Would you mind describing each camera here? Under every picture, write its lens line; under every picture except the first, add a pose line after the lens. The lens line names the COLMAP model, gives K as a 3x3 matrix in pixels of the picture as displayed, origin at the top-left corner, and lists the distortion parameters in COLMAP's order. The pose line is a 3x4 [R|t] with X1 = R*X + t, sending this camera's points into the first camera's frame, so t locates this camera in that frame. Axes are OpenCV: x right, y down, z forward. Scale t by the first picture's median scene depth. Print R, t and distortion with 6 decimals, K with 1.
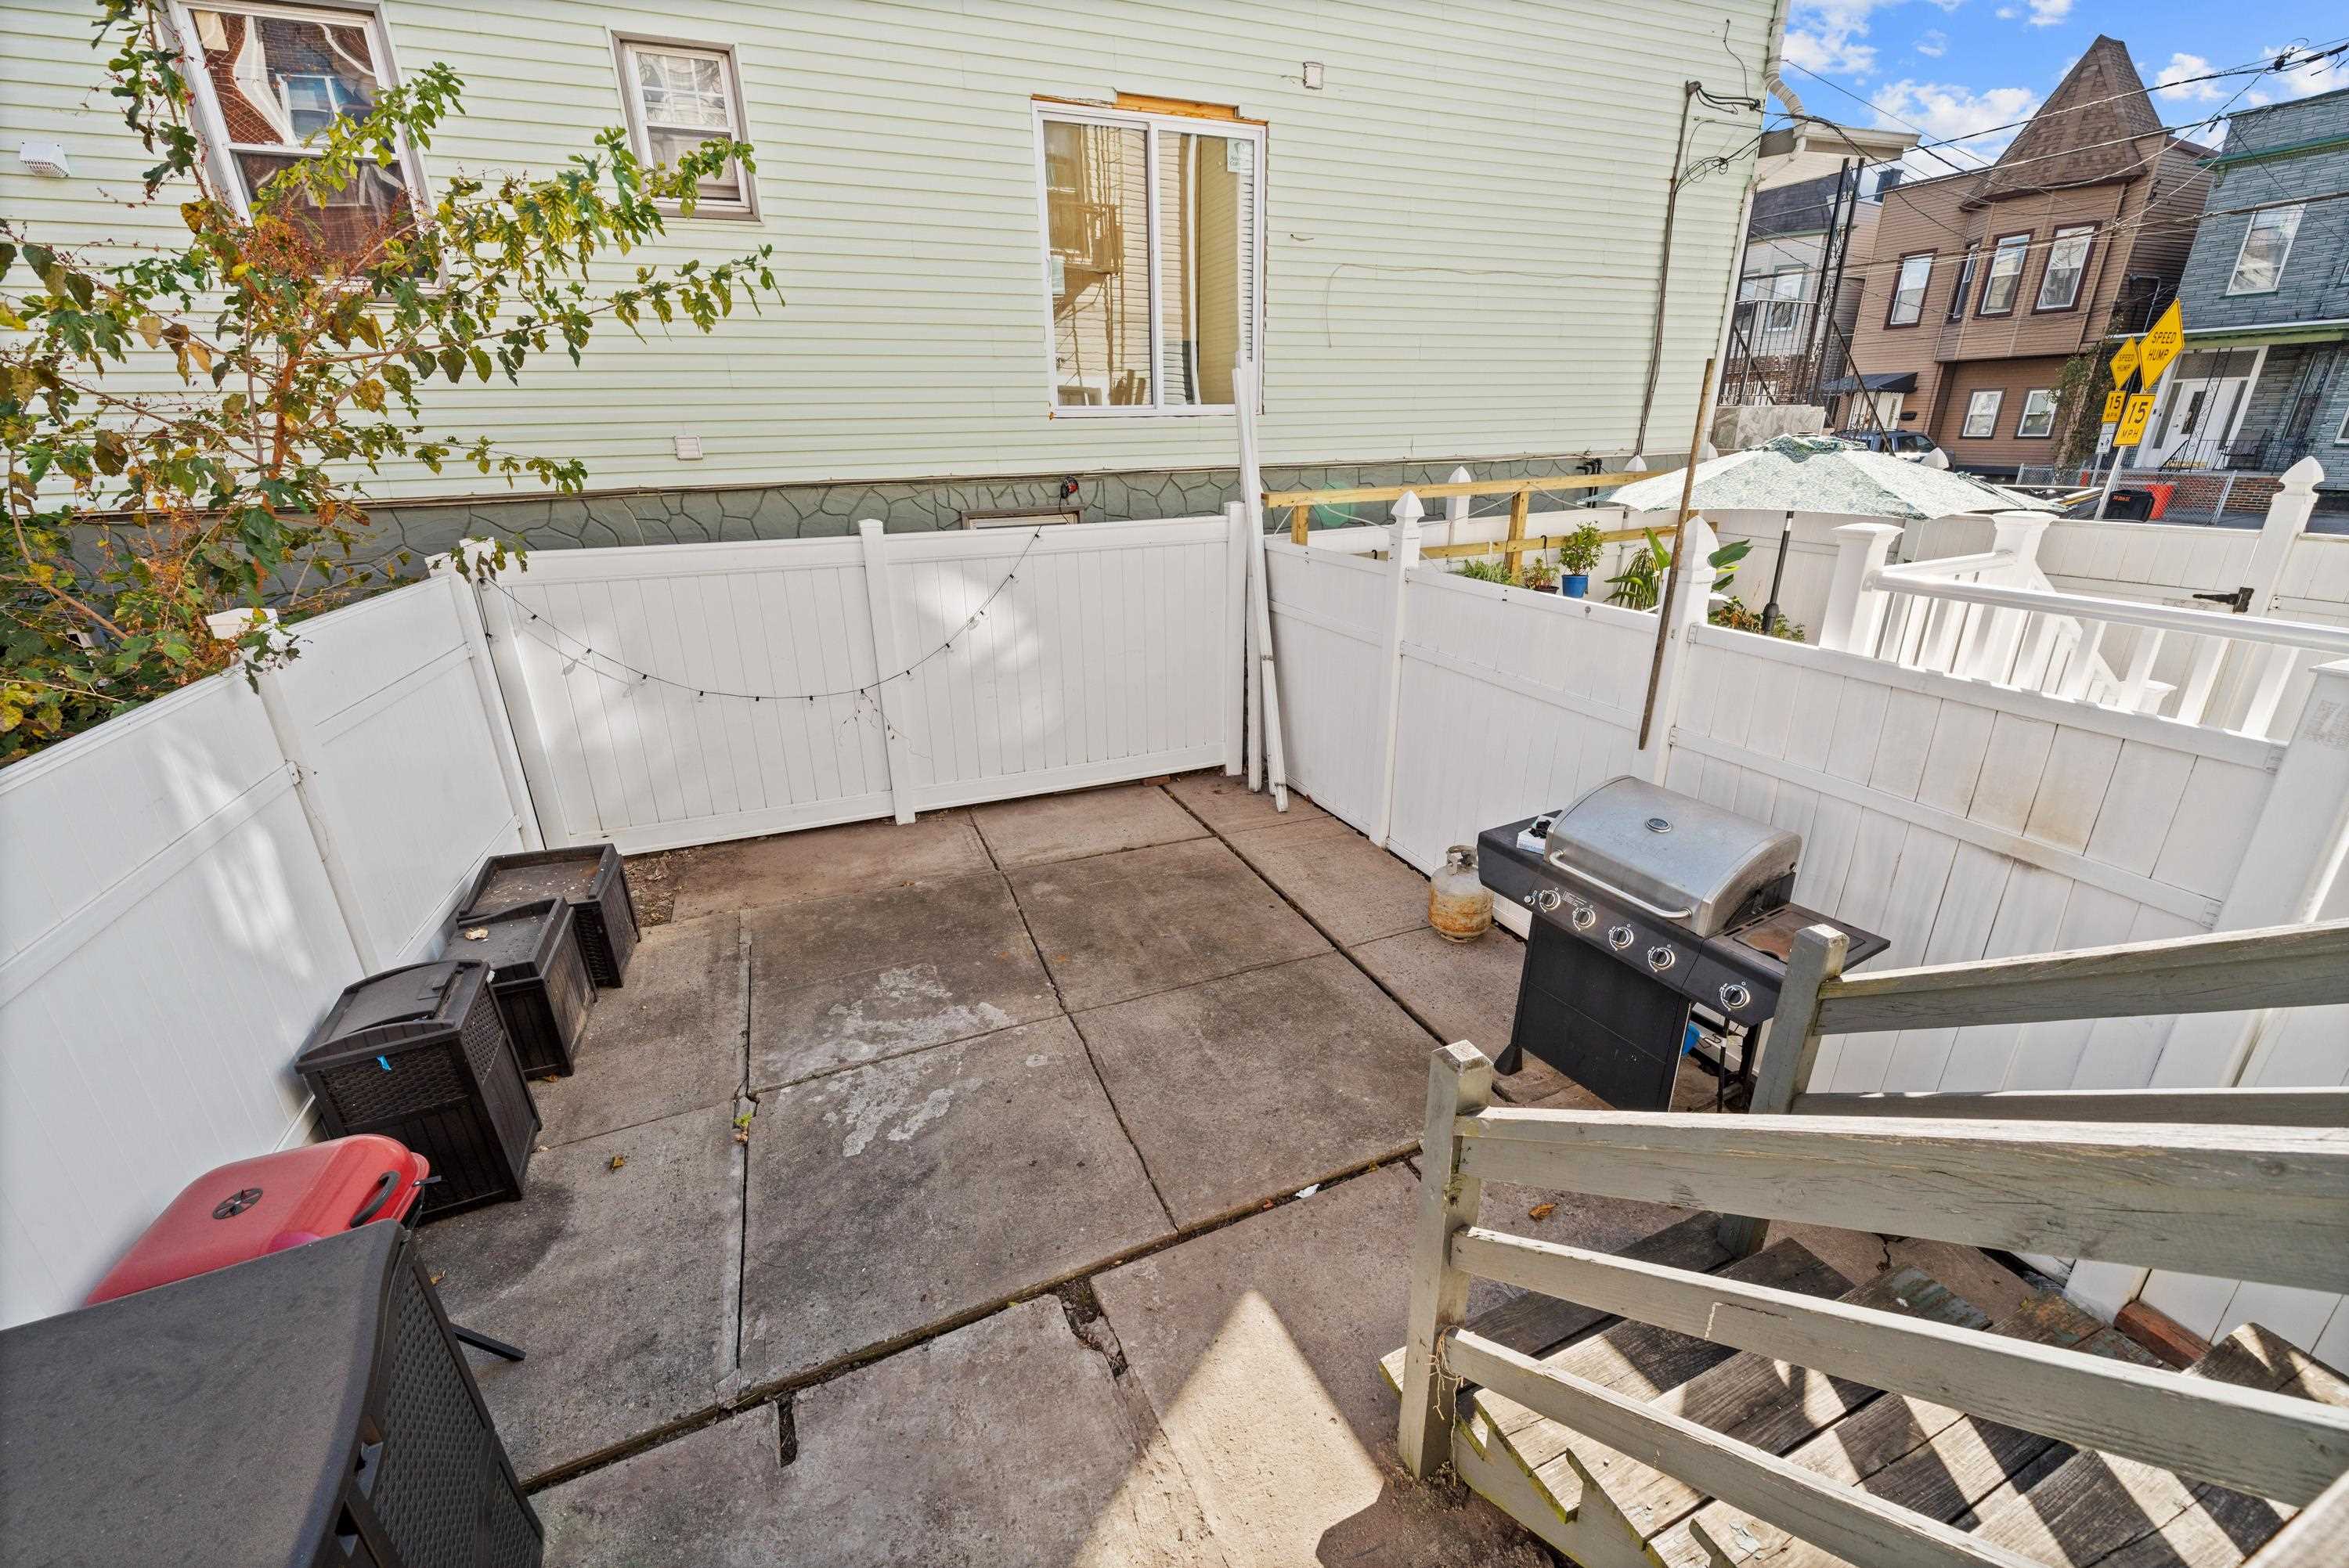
lens RADIAL K [[946.0, 0, 1173.6], [0, 946.0, 786.0], [0, 0, 1]] dist [-0.003148, 0.000311]
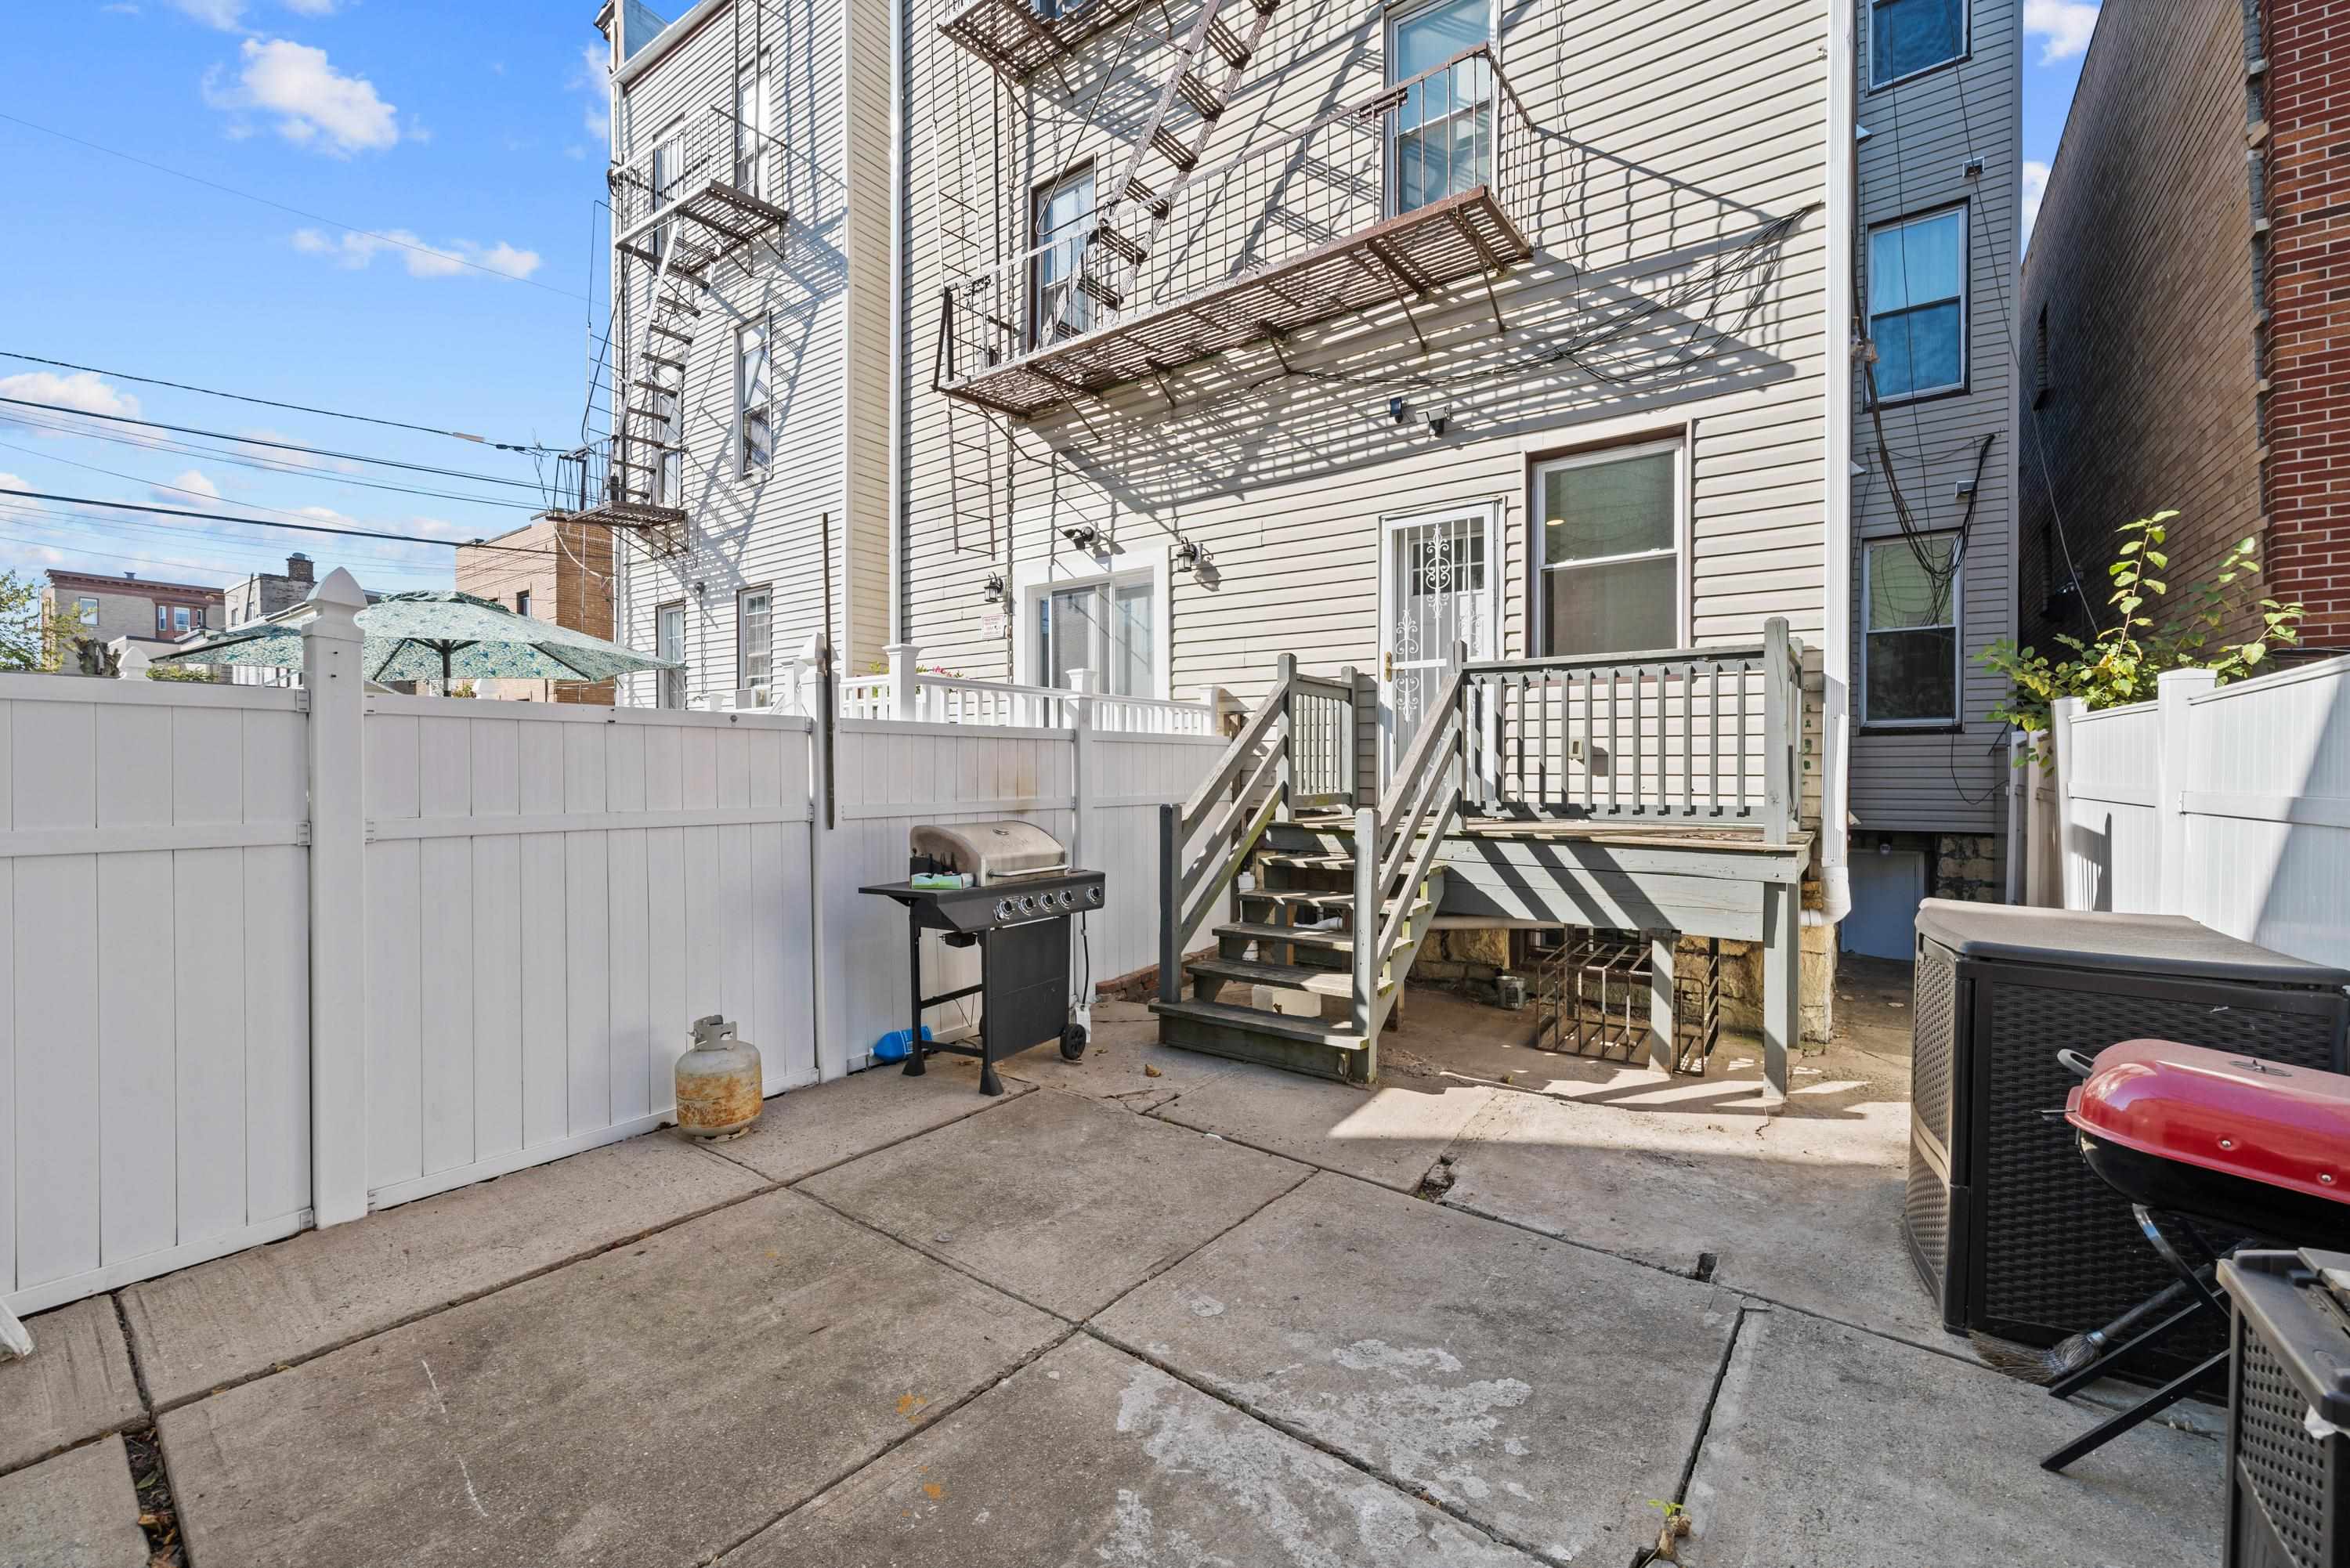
lens RADIAL K [[946.5, 0, 1166.9], [0, 946.5, 777.0], [0, 0, 1]] dist [-0.003148, 0.000311]
pose [[-0.504464, 0.013982, 0.863320, -0.717785], [0.320024, 0.931682, 0.171911, -0.172415], [-0.801936, 0.363006, -0.474474, 1.237875]]
